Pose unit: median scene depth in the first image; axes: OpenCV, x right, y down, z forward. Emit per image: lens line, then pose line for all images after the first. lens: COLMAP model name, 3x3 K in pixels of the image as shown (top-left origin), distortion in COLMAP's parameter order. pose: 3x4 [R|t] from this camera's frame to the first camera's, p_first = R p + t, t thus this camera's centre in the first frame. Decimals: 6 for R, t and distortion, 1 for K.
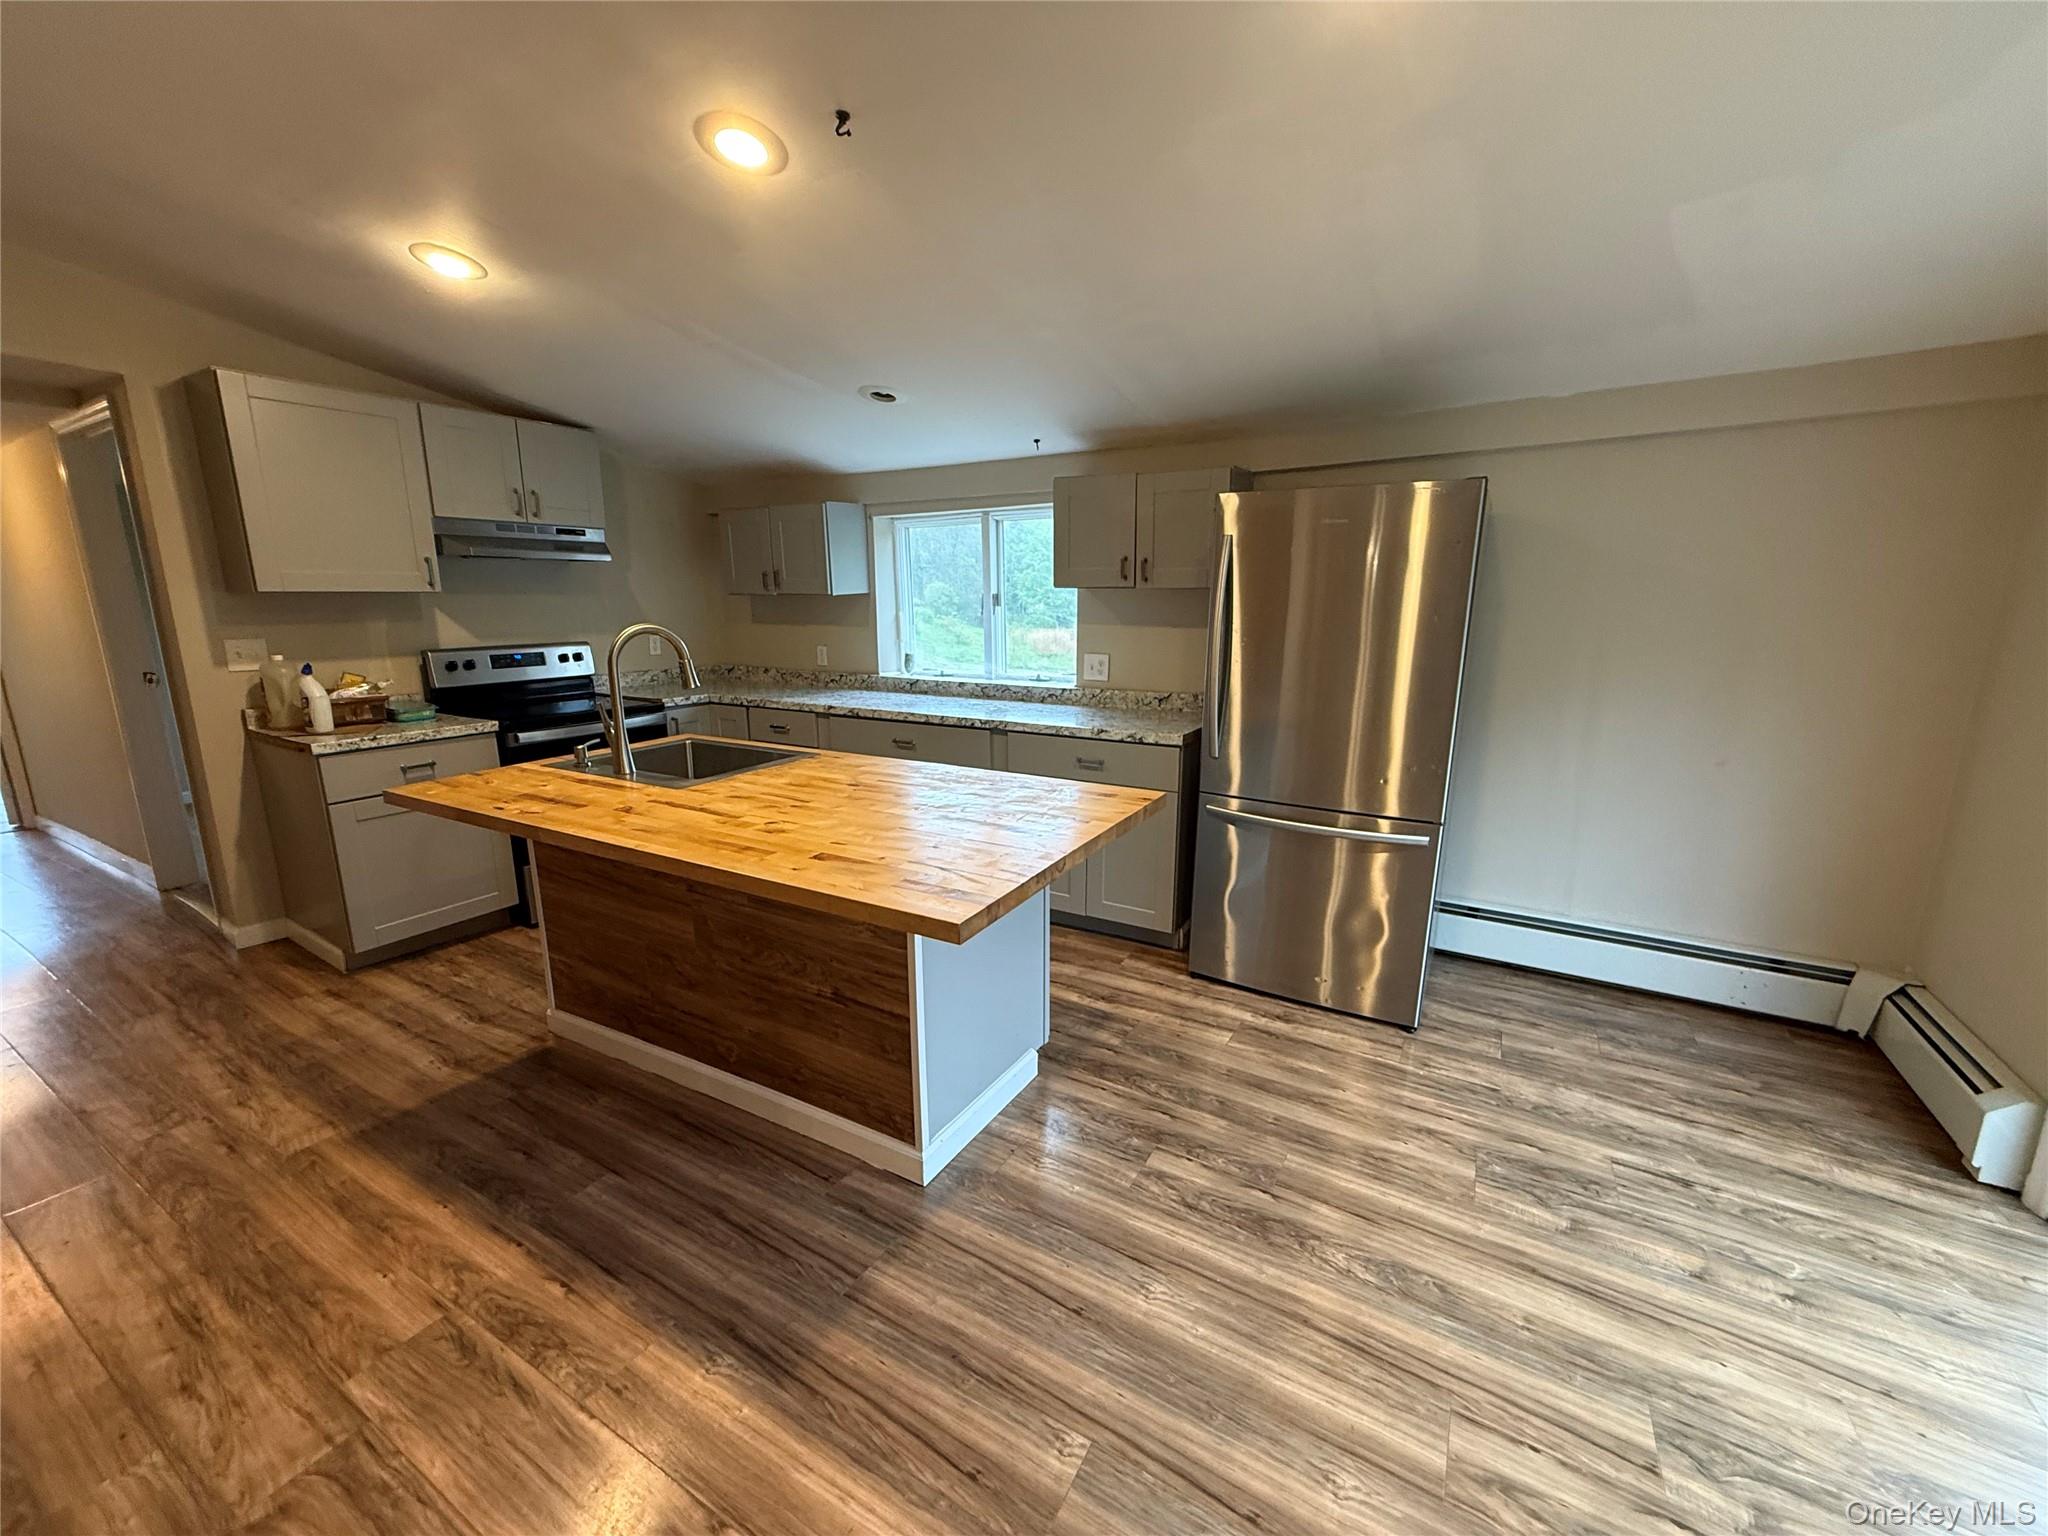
lens RADIAL K [[815.3, 0, 1015.4], [0, 815.3, 767.9], [0, 0, 1]] dist [0.000842, 0.000270]
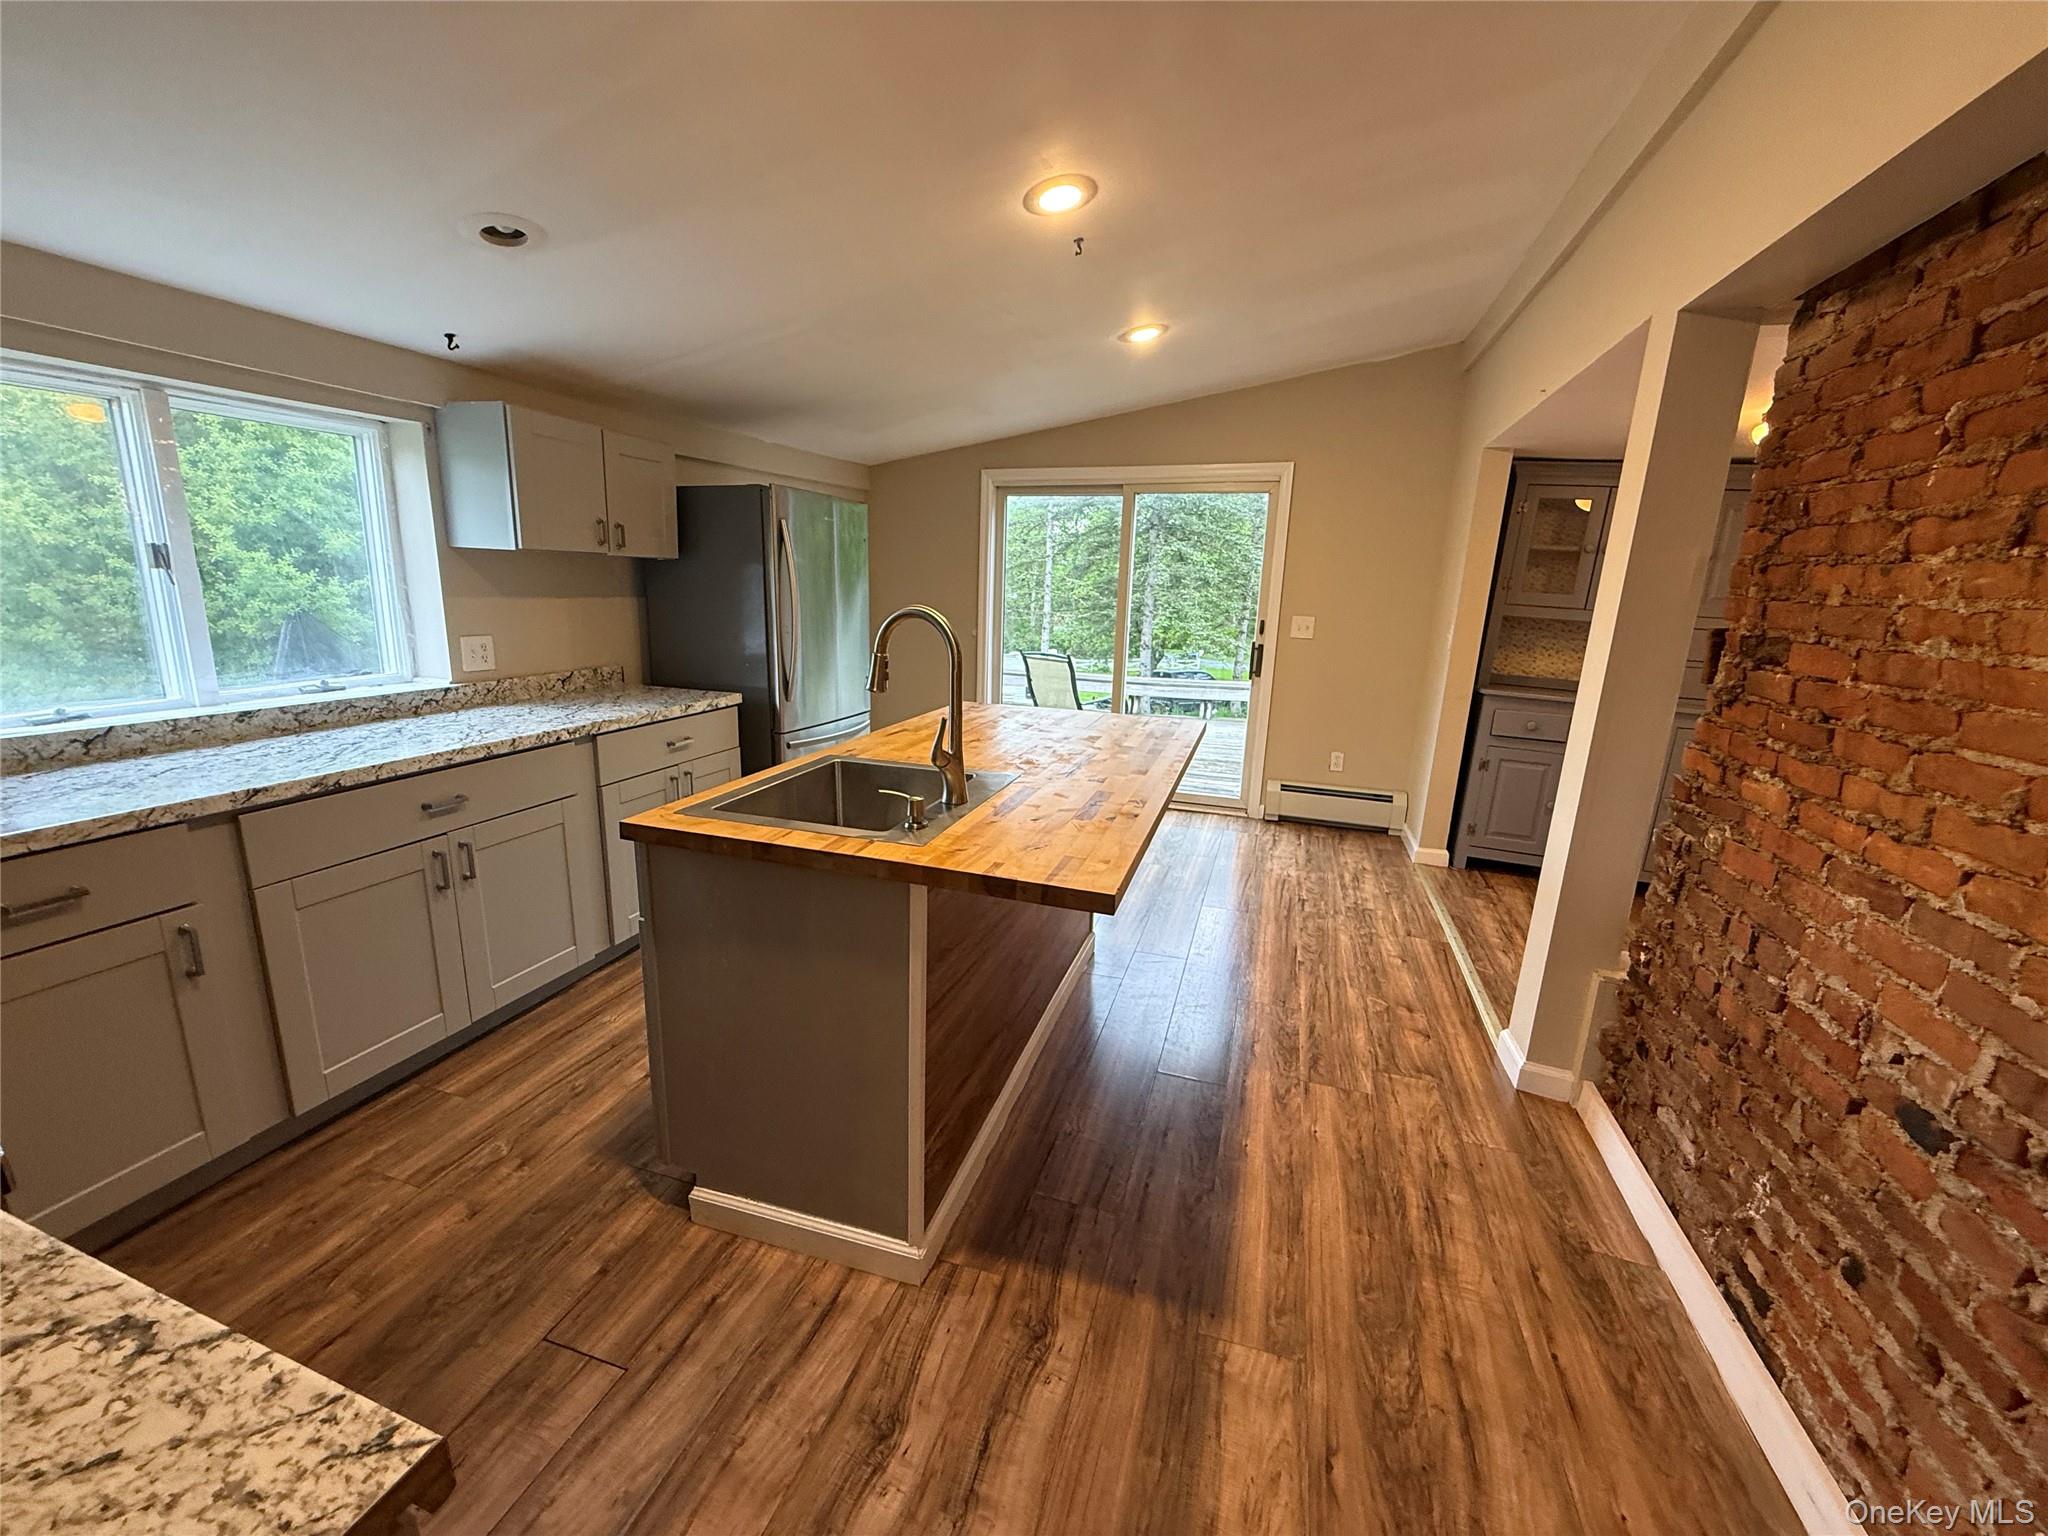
lens RADIAL K [[815.3, 0, 1016.6], [0, 815.3, 767.6], [0, 0, 1]] dist [0.000842, 0.000270]
pose [[-0.212716, -0.221630, 0.951647, -1.238491], [0.174341, 0.949700, 0.260146, -0.217350], [-0.961435, 0.221248, -0.163377, 1.084853]]
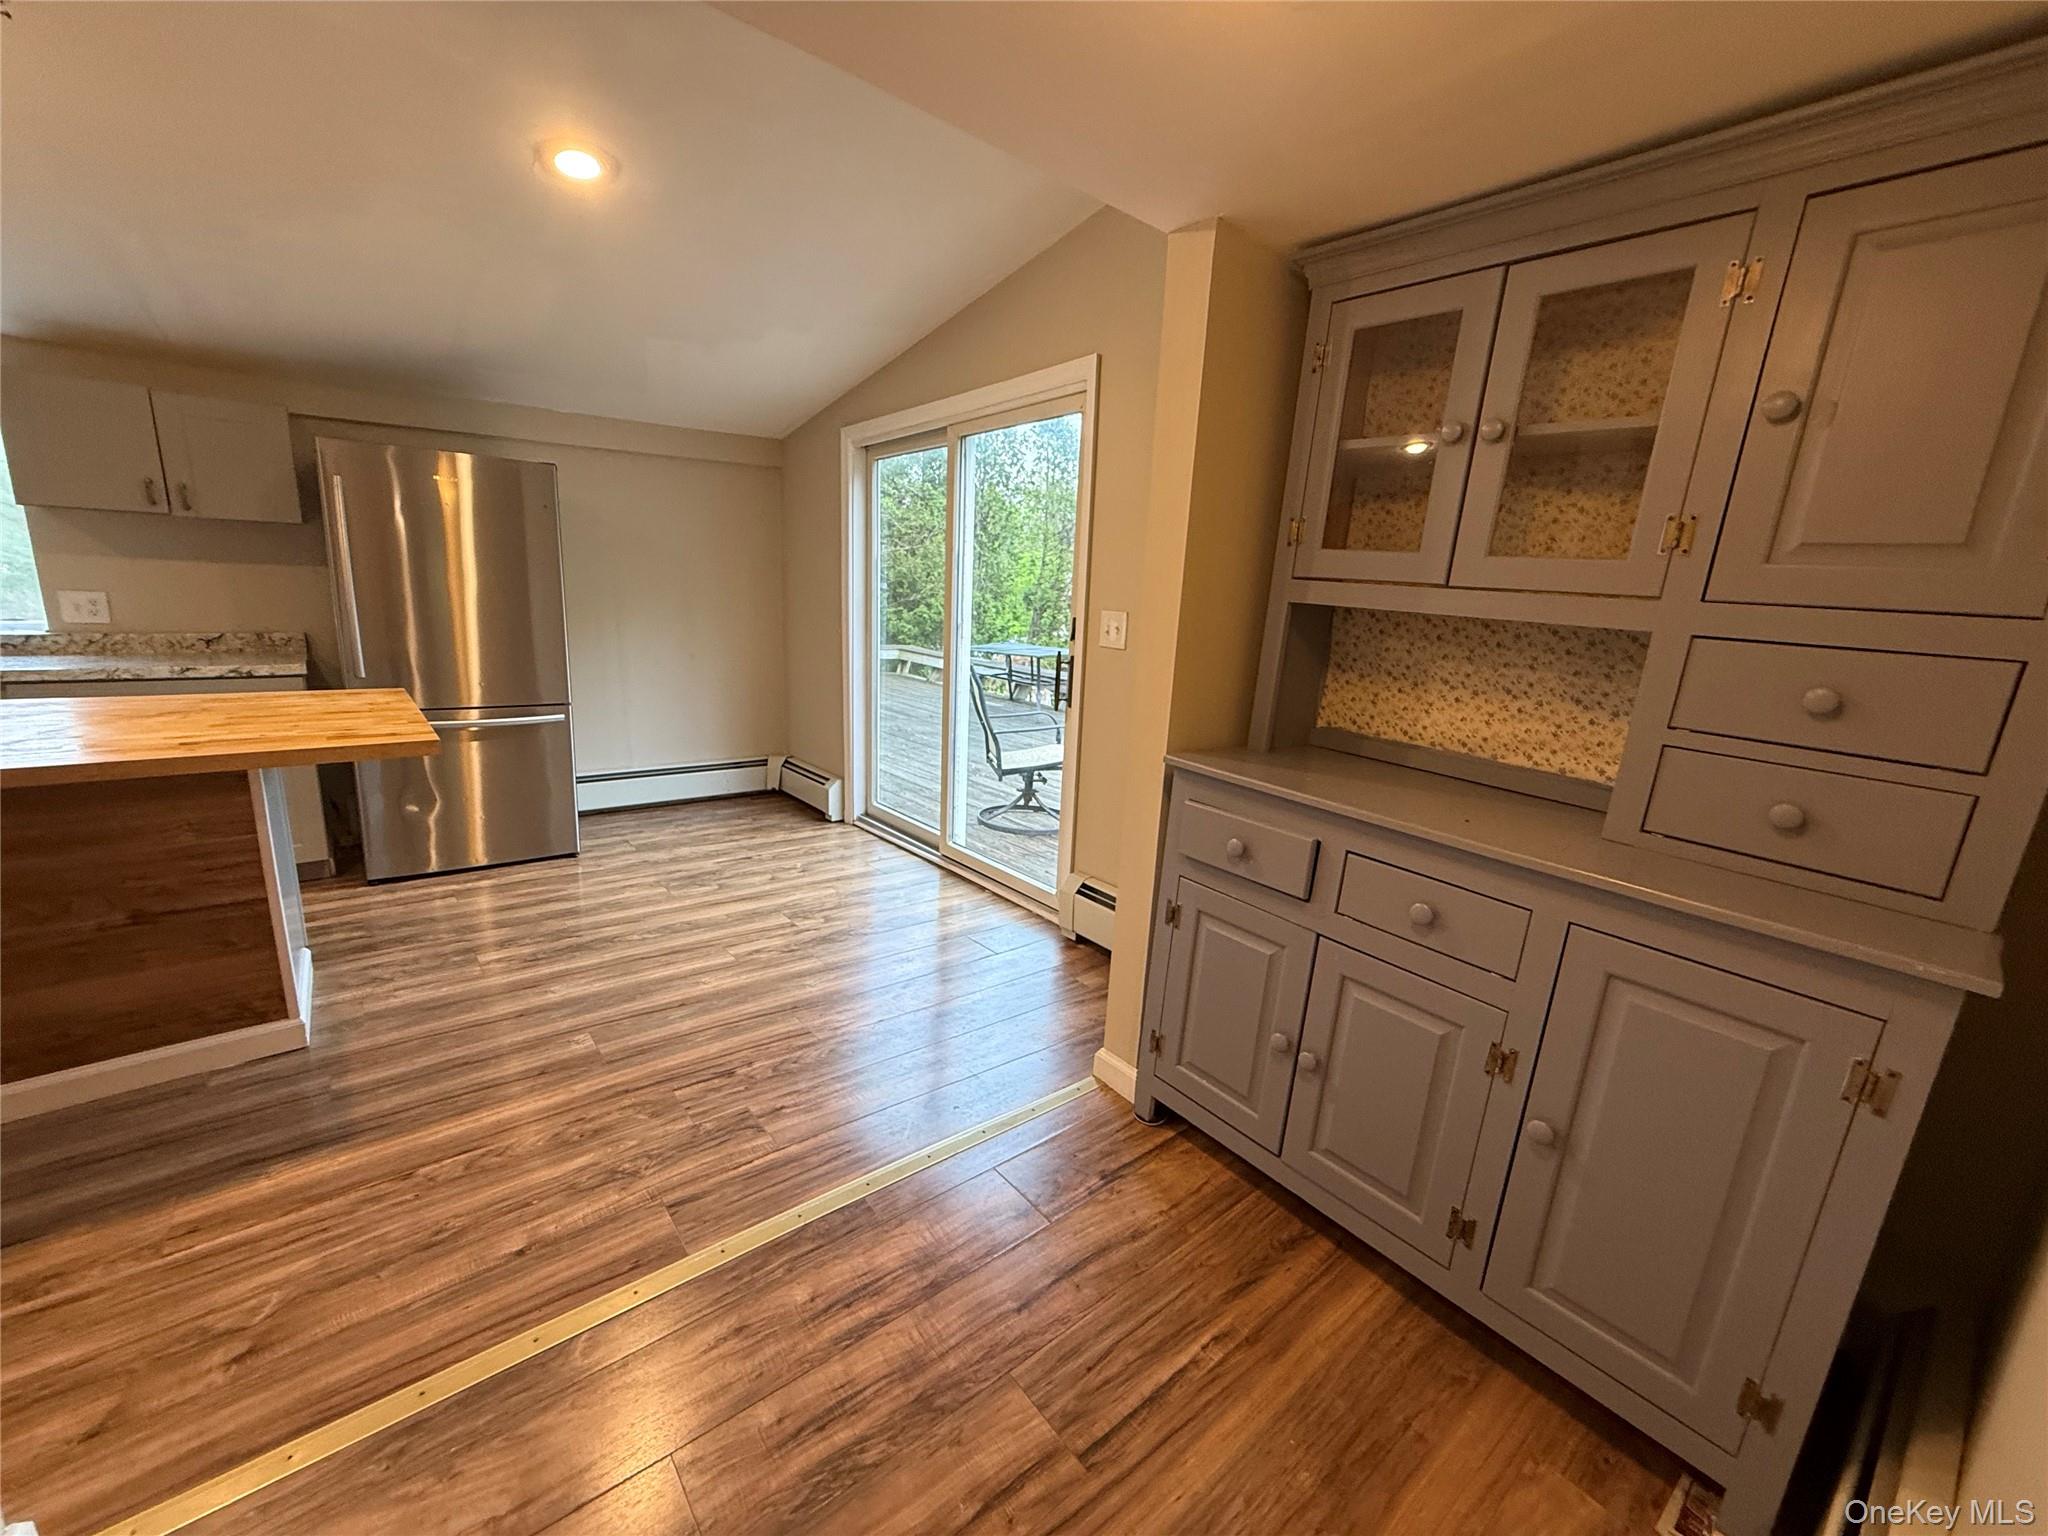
lens RADIAL K [[815.3, 0, 1019.2], [0, 815.3, 768.3], [0, 0, 1]] dist [0.000842, 0.000270]
pose [[0.347079, -0.182885, 0.919831, -0.597777], [0.152447, 0.978759, 0.137078, 0.111676], [-0.925363, 0.092648, 0.367586, -0.281497]]
